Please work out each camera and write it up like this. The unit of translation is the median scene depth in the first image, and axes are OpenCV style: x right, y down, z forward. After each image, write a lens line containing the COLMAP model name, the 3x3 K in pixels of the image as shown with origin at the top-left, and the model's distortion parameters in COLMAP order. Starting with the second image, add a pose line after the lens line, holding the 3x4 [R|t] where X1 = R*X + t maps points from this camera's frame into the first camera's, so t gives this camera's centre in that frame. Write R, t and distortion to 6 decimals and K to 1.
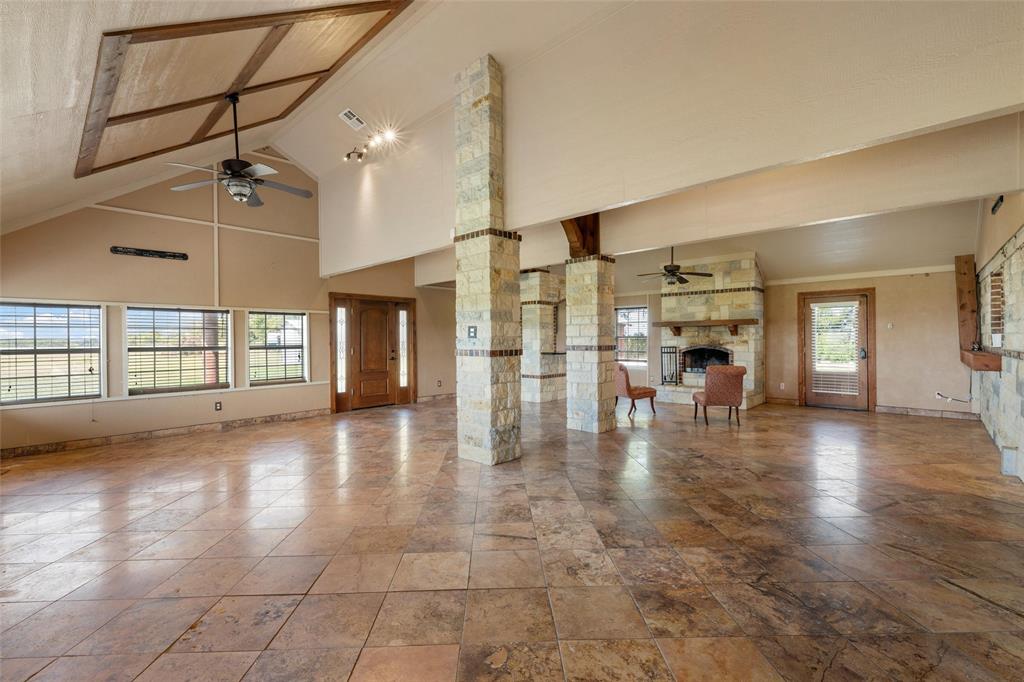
lens RADIAL K [[416.6, 0, 506.9], [0, 416.6, 341.8], [0, 0, 1]] dist [-0.010735, 0.000125]
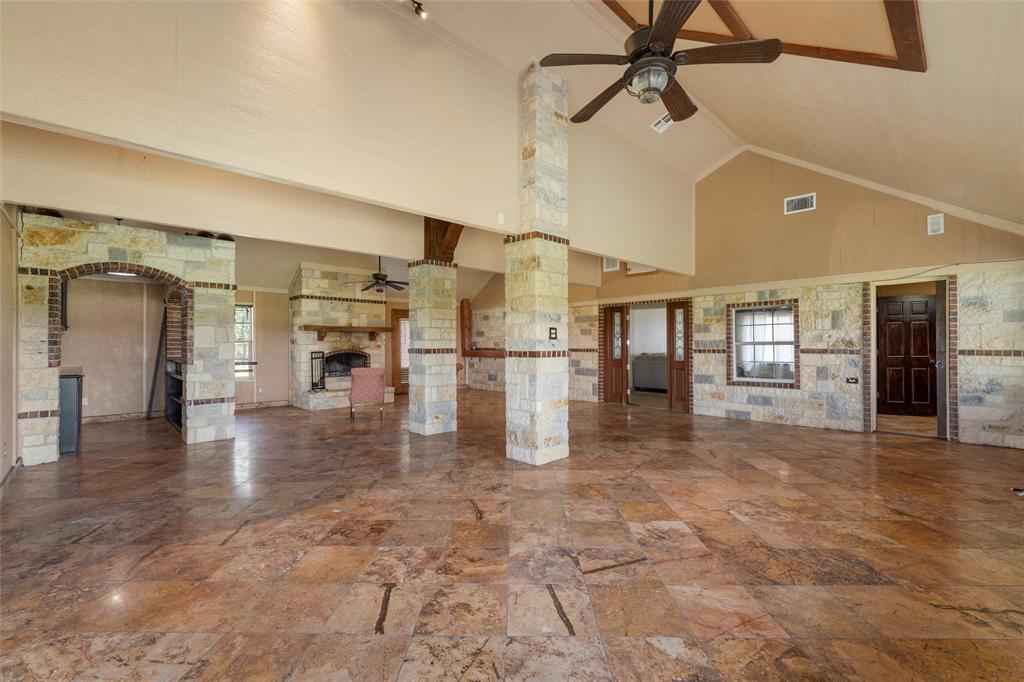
lens RADIAL K [[416.6, 0, 506.8], [0, 416.6, 342.4], [0, 0, 1]] dist [-0.010735, 0.000125]
pose [[0.106304, 0.009665, 0.994287, -0.549462], [0.008258, 0.999910, -0.010603, 0.004255], [-0.994299, 0.009338, 0.106215, 0.500736]]
